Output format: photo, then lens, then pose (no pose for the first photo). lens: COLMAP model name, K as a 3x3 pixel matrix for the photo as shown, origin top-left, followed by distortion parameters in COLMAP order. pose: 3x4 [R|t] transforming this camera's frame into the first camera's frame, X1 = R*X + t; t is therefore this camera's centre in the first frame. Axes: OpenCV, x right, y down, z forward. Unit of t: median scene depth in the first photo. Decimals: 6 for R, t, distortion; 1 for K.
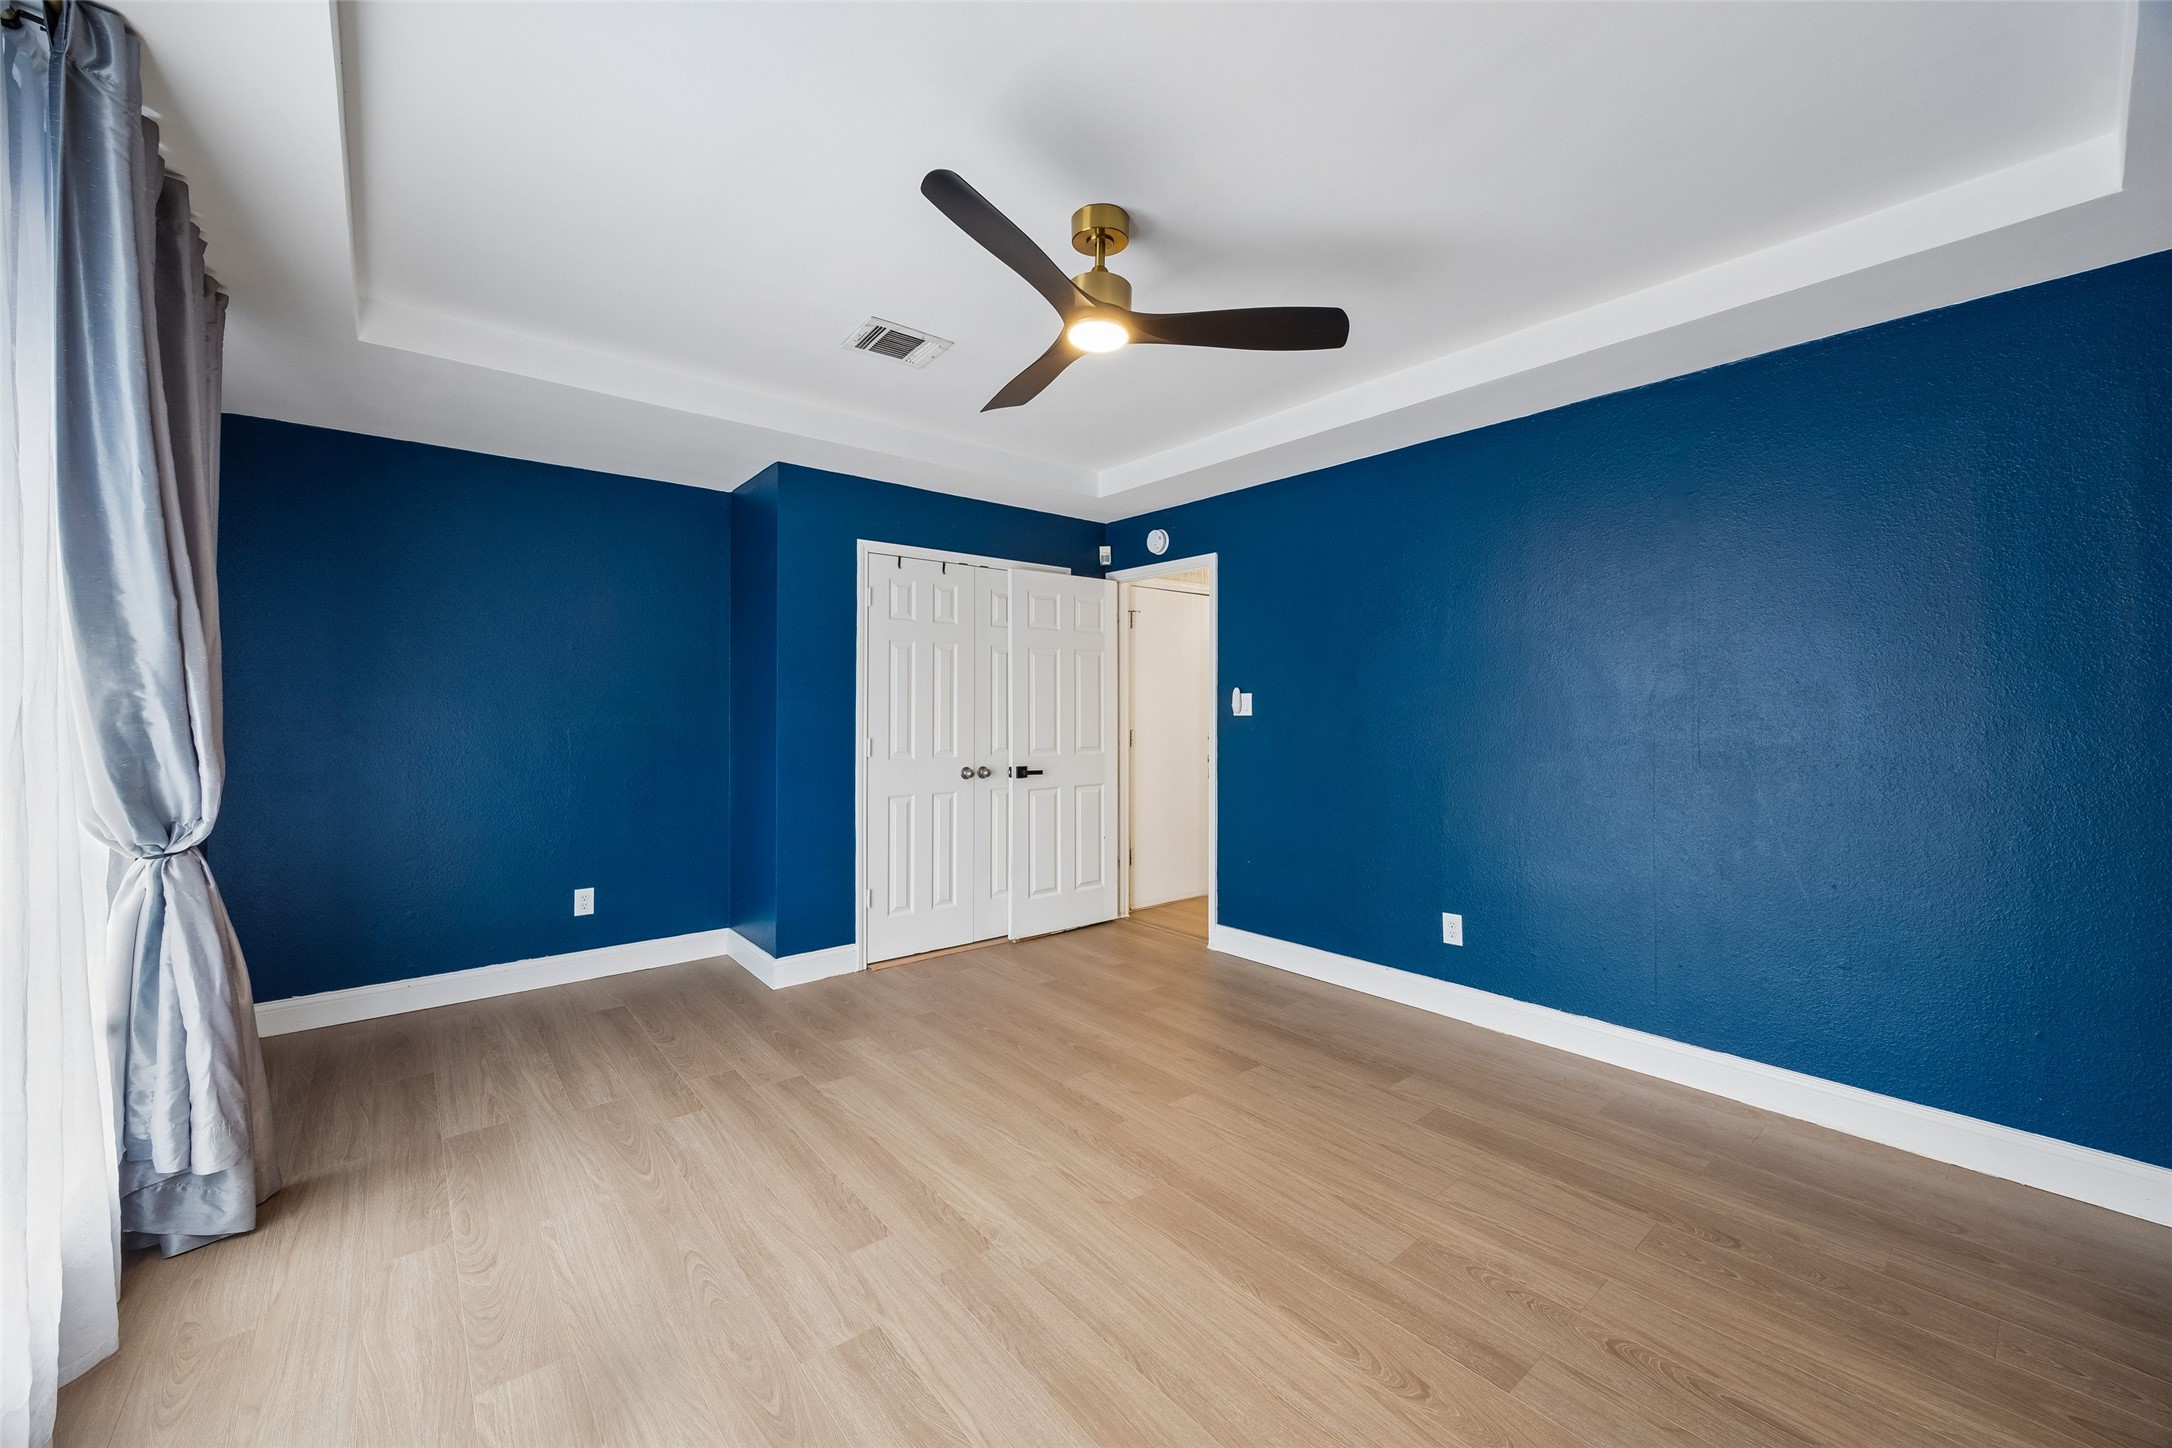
lens RADIAL K [[828.4, 0, 1083.8], [0, 828.4, 739.1], [0, 0, 1]] dist [-0.004940, 0.000815]
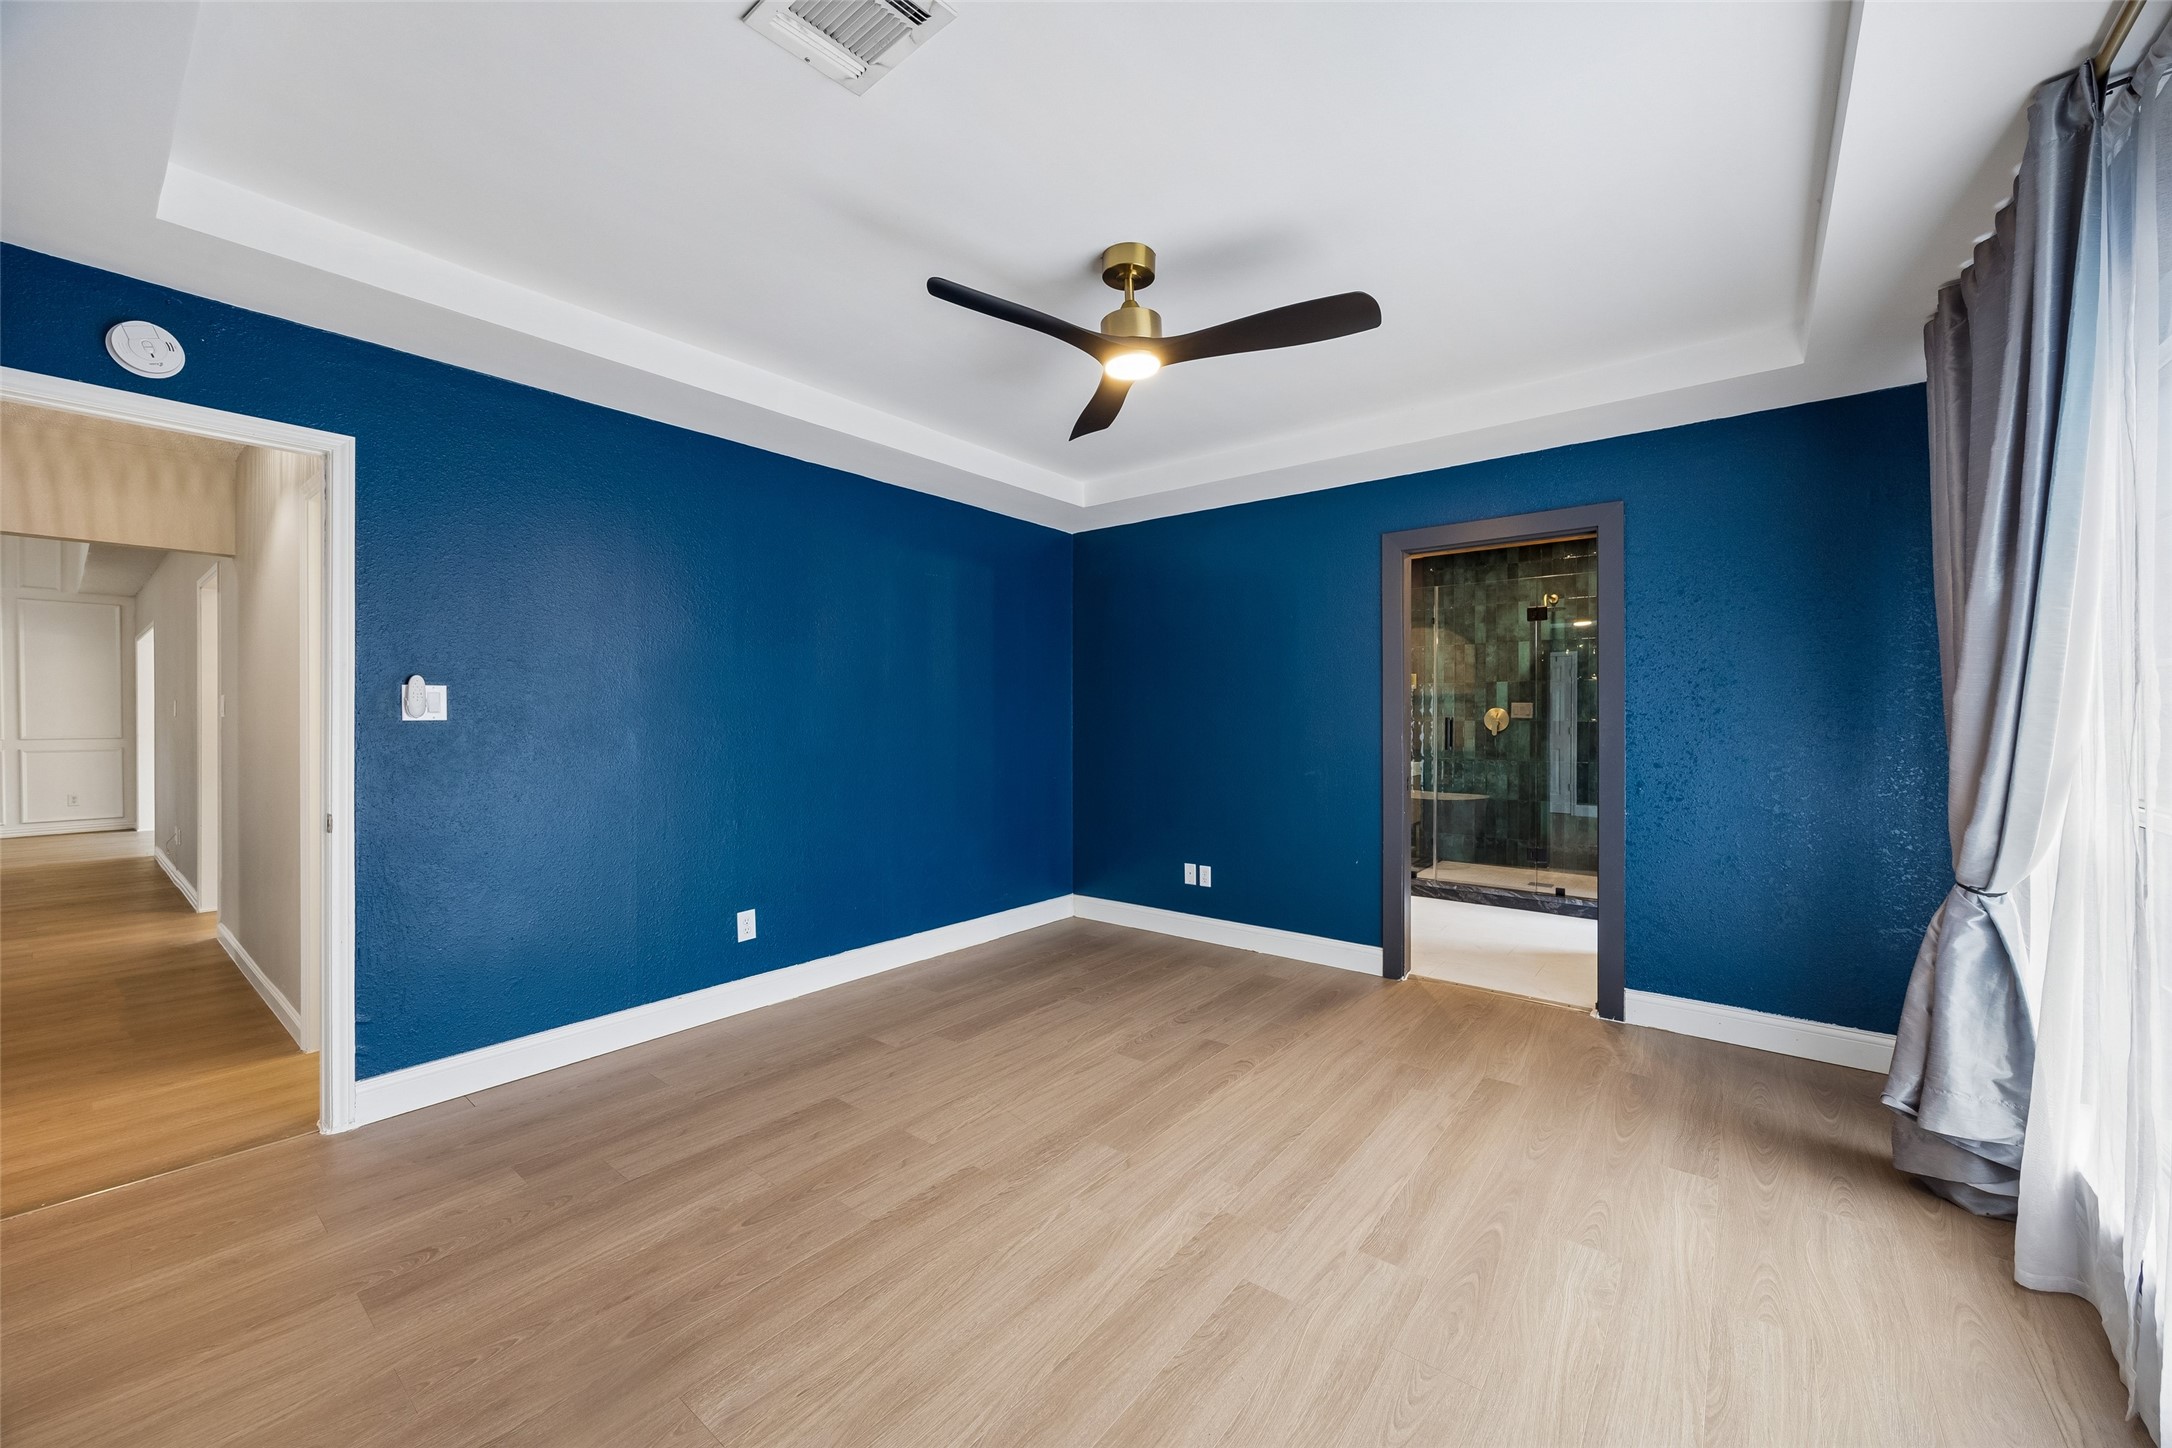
lens RADIAL K [[828.4, 0, 1083.4], [0, 828.4, 715.1], [0, 0, 1]] dist [-0.004940, 0.000815]
pose [[-0.197760, -0.001028, 0.980250, -0.957884], [0.033050, 0.999424, 0.007716, -0.036413], [-0.979693, 0.033923, -0.197613, 1.166287]]
